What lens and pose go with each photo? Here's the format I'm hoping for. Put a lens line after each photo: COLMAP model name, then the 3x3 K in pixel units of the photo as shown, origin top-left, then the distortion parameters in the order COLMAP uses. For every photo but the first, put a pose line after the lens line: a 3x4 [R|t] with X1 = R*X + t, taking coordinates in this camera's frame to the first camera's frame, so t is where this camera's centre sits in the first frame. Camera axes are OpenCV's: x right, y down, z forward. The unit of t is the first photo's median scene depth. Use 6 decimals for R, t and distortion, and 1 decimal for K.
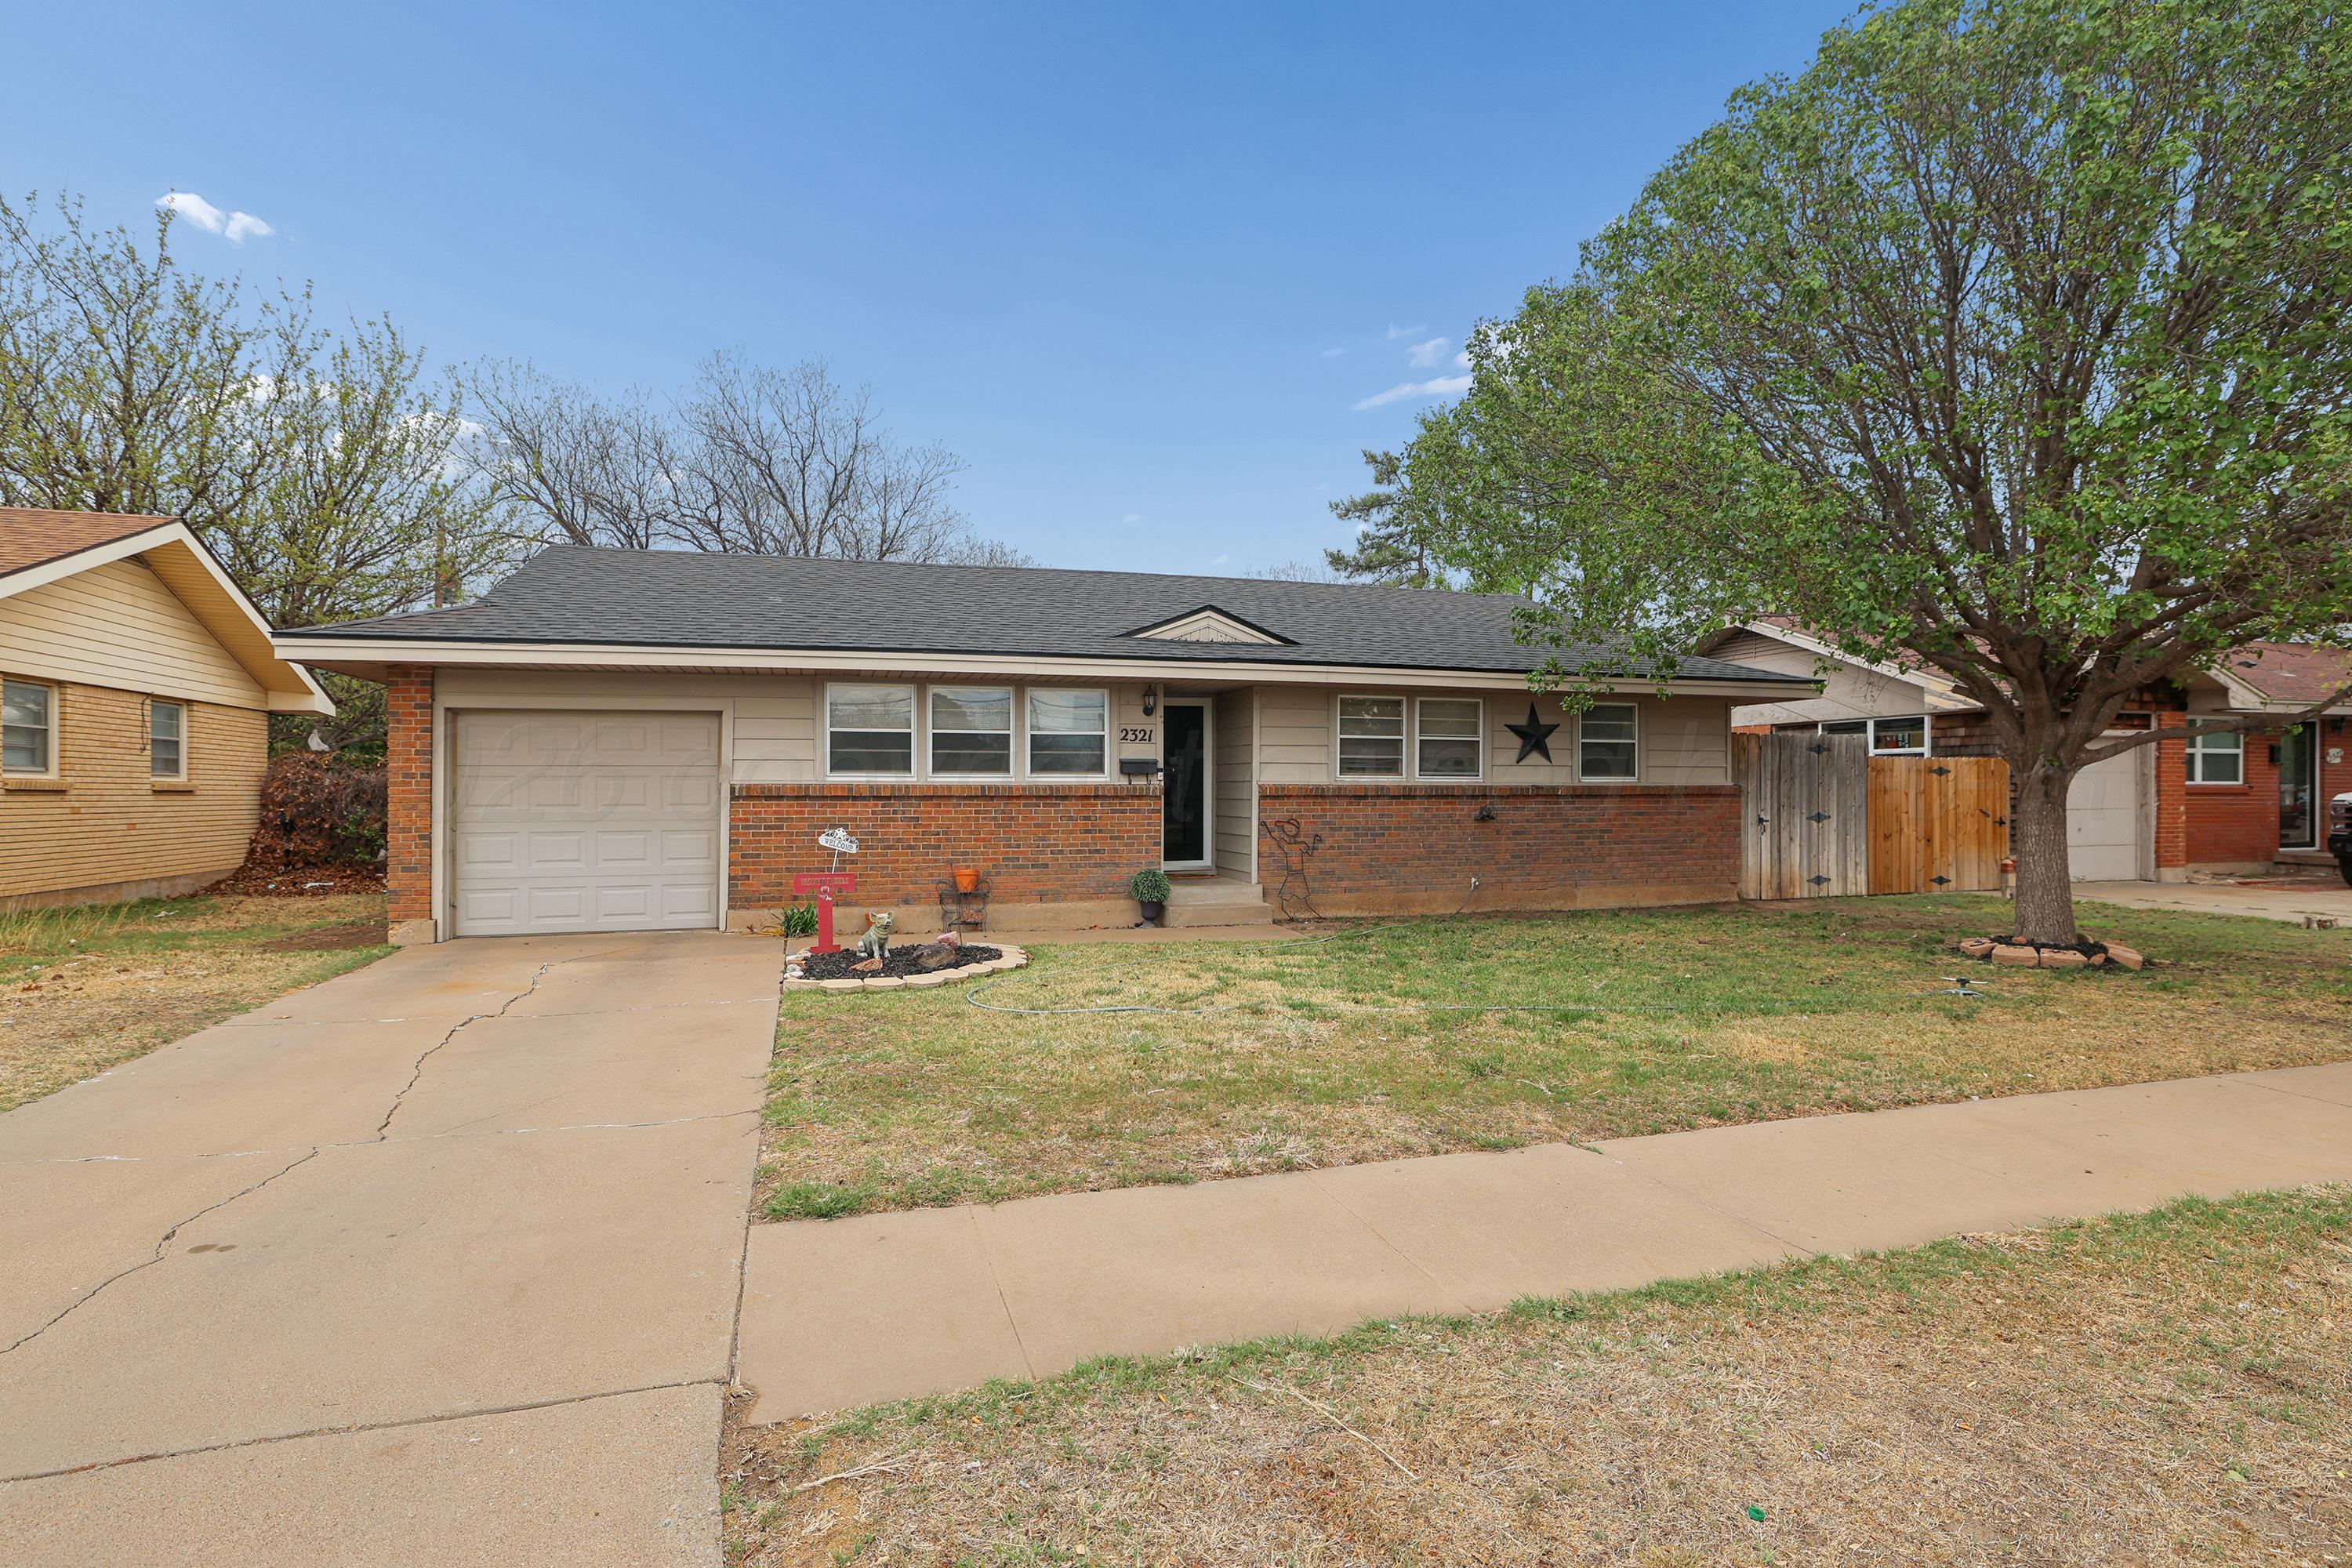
lens RADIAL K [[1193.2, 0, 1187.9], [0, 1193.2, 691.6], [0, 0, 1]] dist [-0.019987, 0.002308]
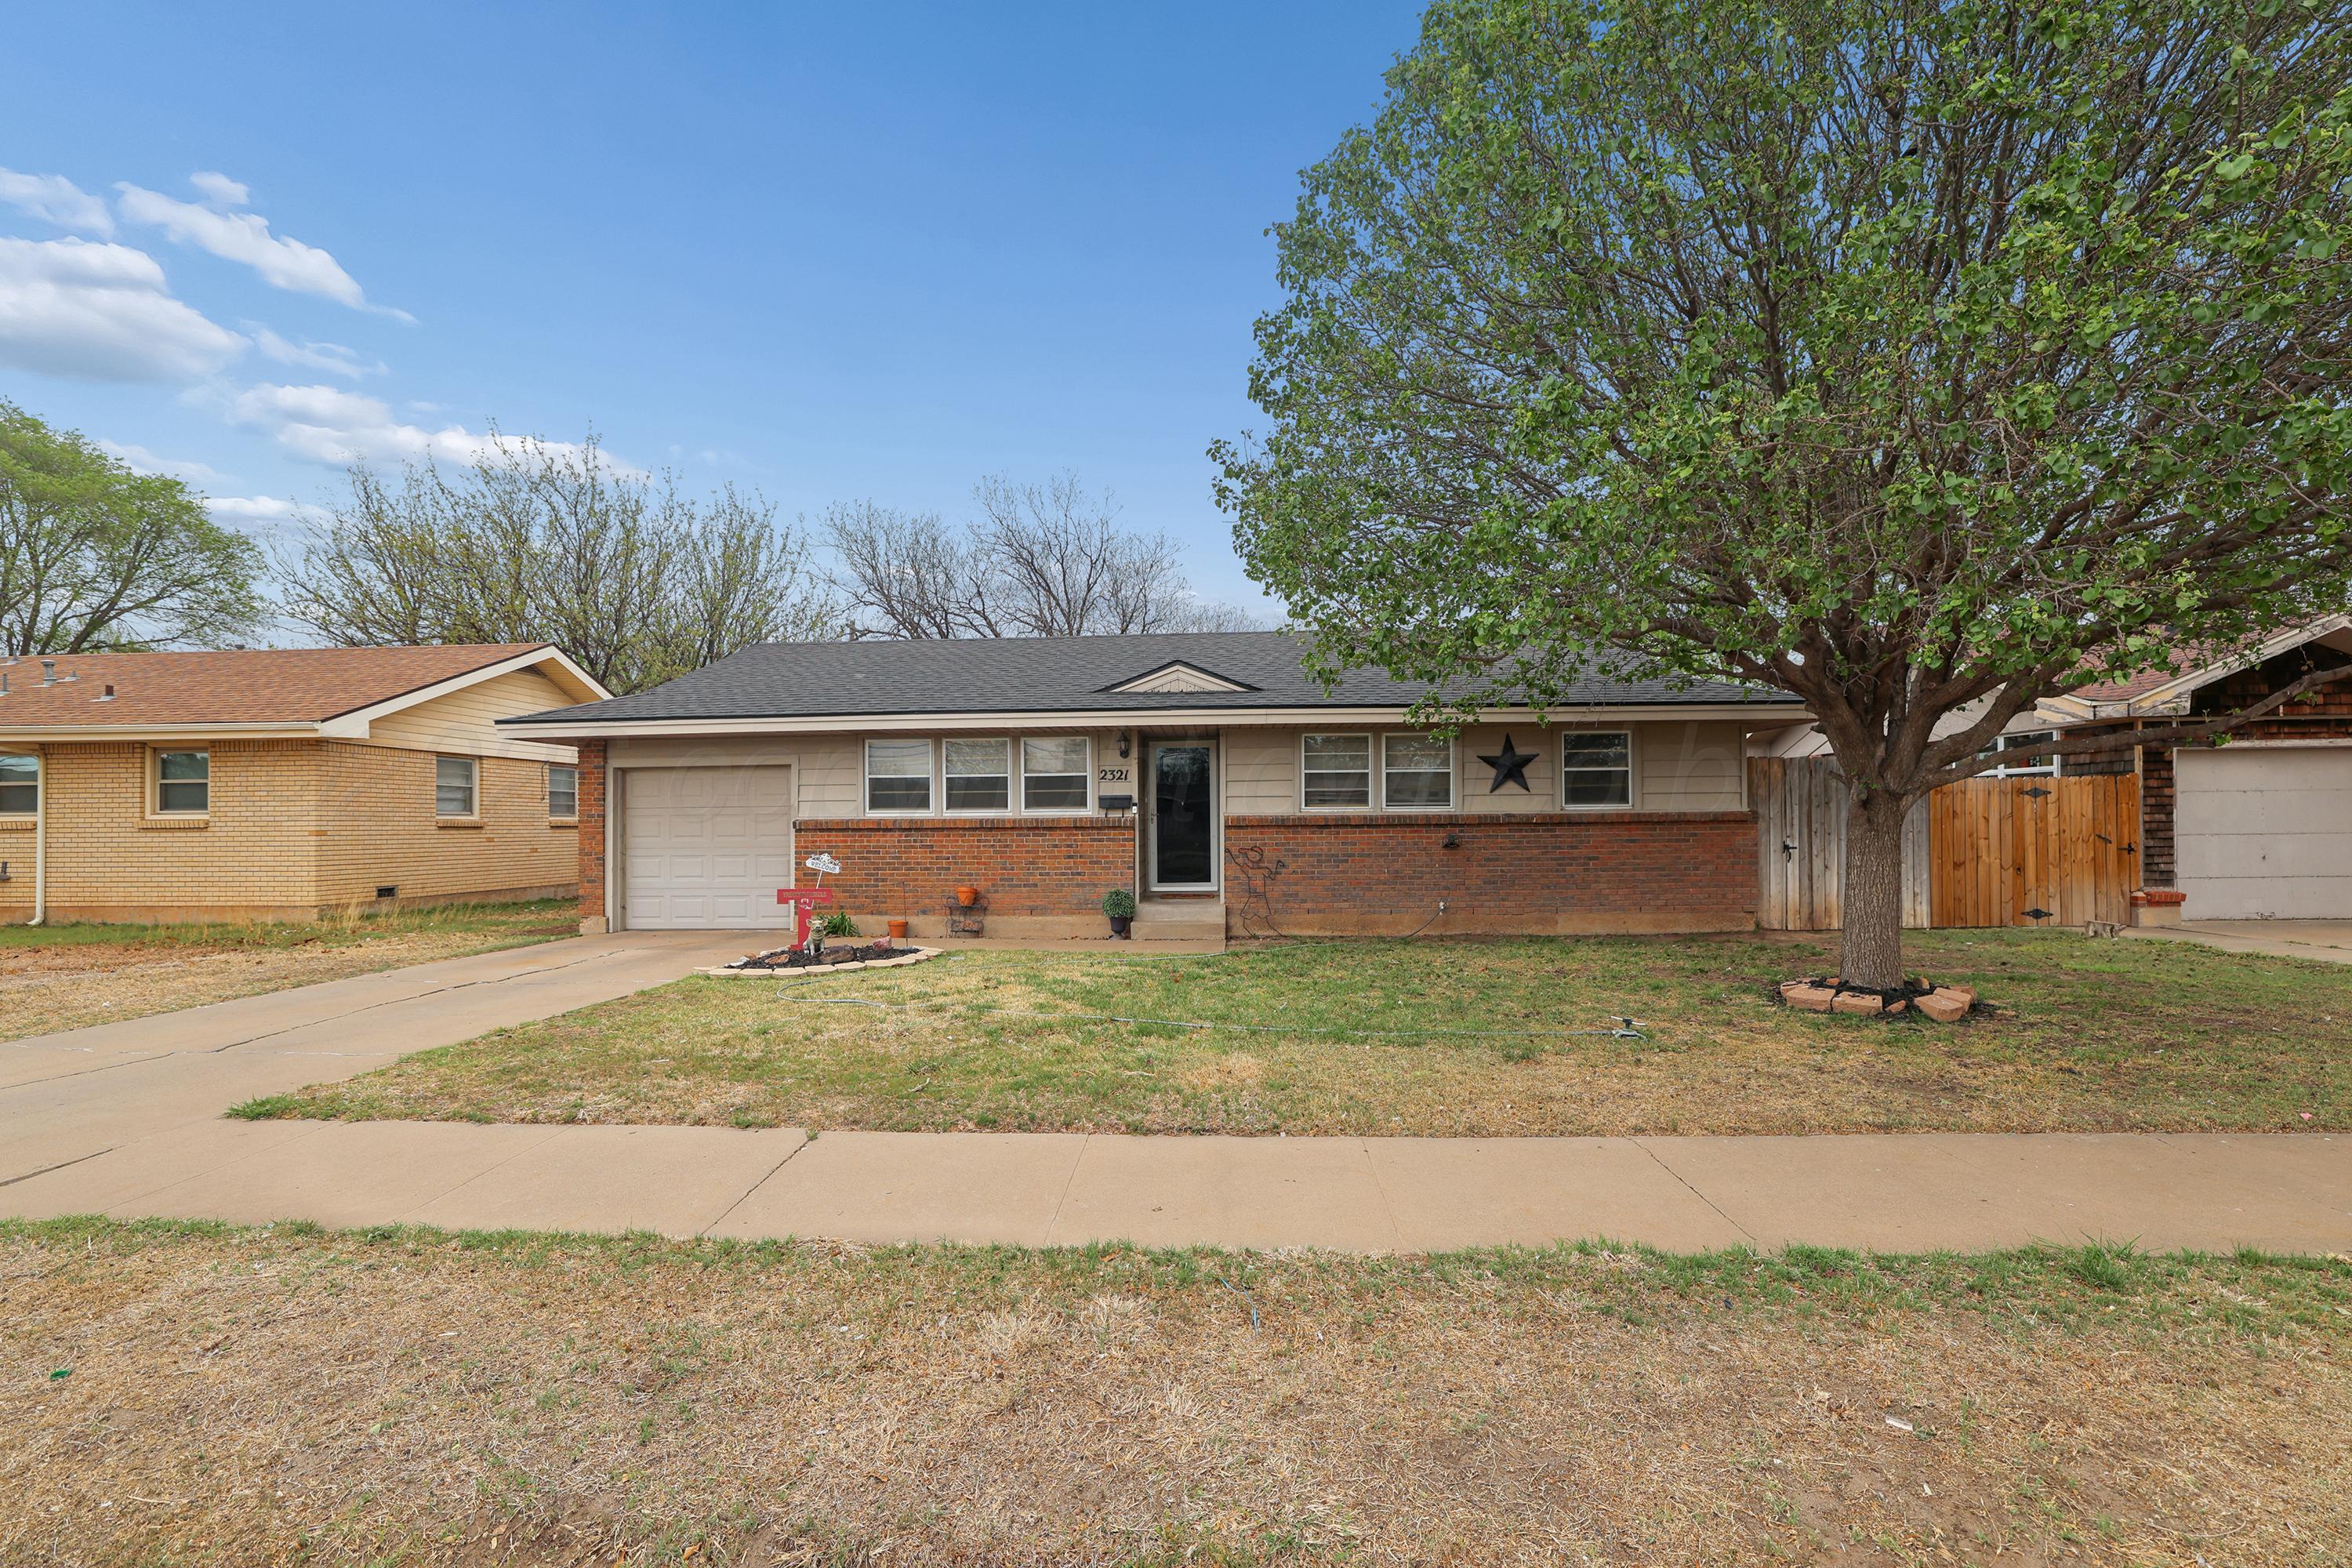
lens RADIAL K [[1034.8, 0, 1178.3], [0, 1034.8, 725.8], [0, 0, 1]] dist [-0.032991, 0.007958]
pose [[0.938385, -0.039206, -0.343361, 0.354285], [0.036525, 0.999231, -0.014276, 0.004669], [0.343657, 0.000855, 0.939095, 0.062968]]
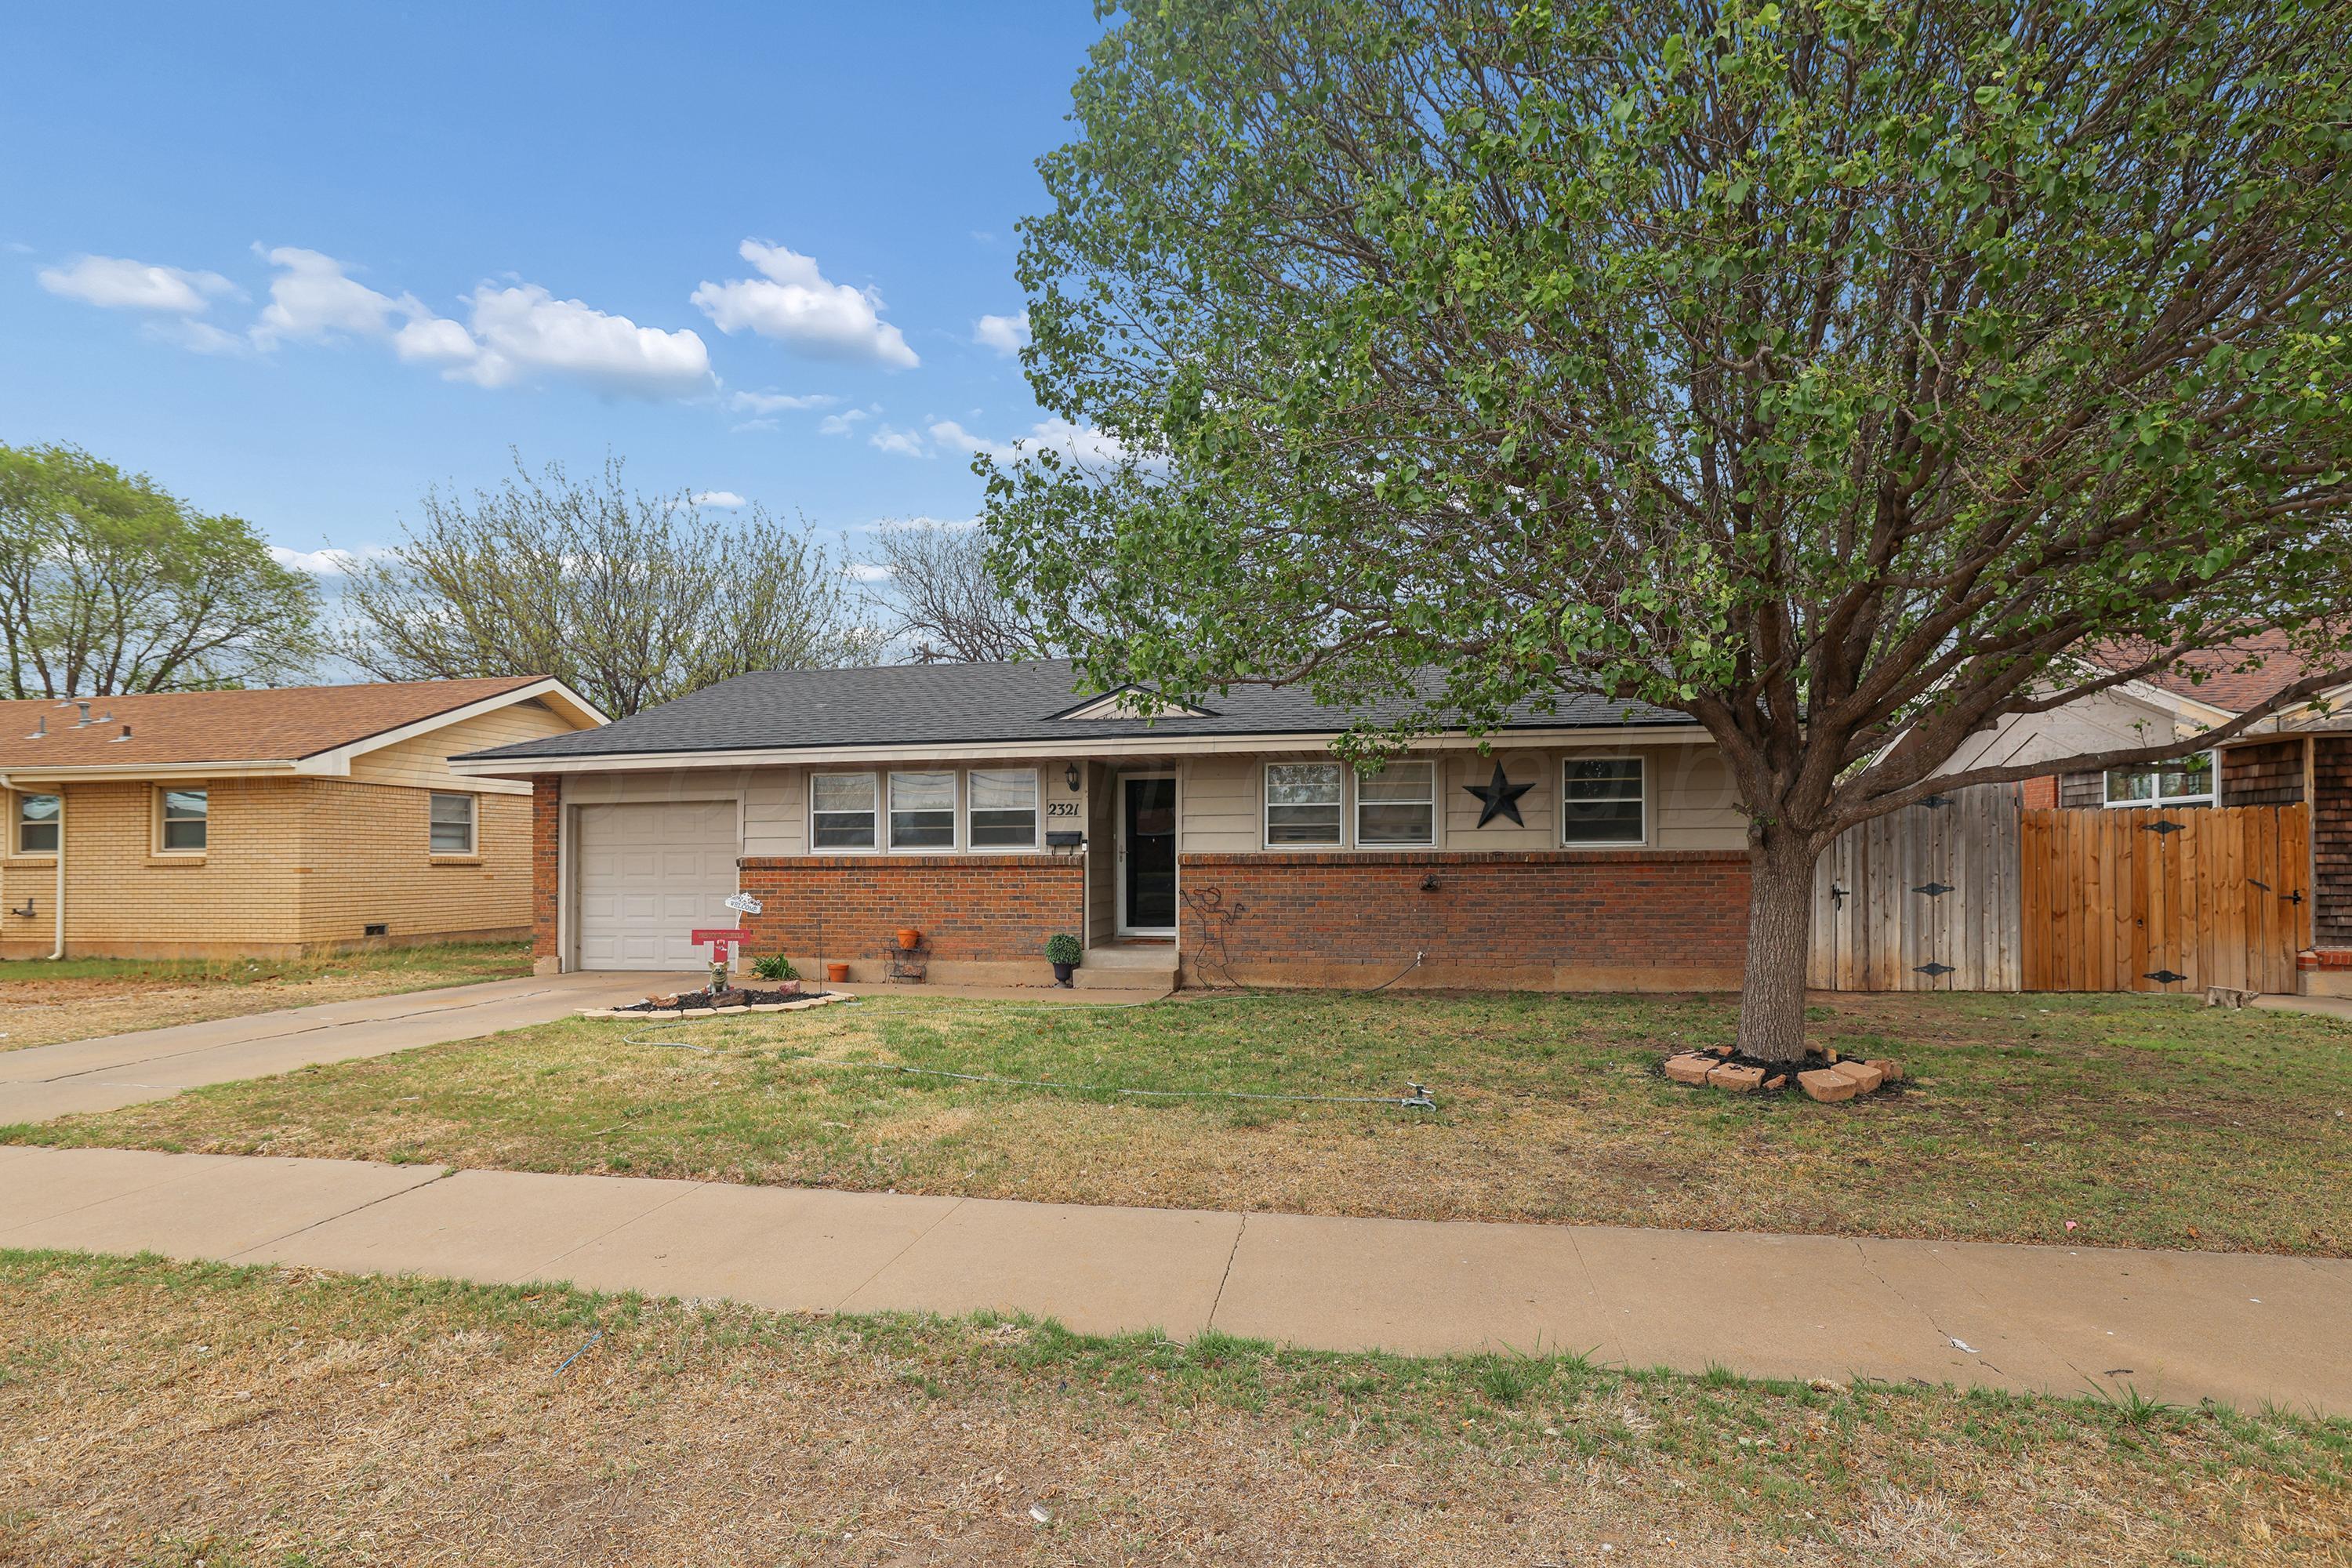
lens RADIAL K [[1151.3, 0, 1179.9], [0, 1151.3, 755.8], [0, 0, 1]] dist [-0.024107, 0.009622]
pose [[0.884695, -0.047313, -0.463763, 0.518477], [0.044905, 0.998859, -0.016240, 0.009095], [0.464003, -0.006458, 0.885810, 0.118289]]
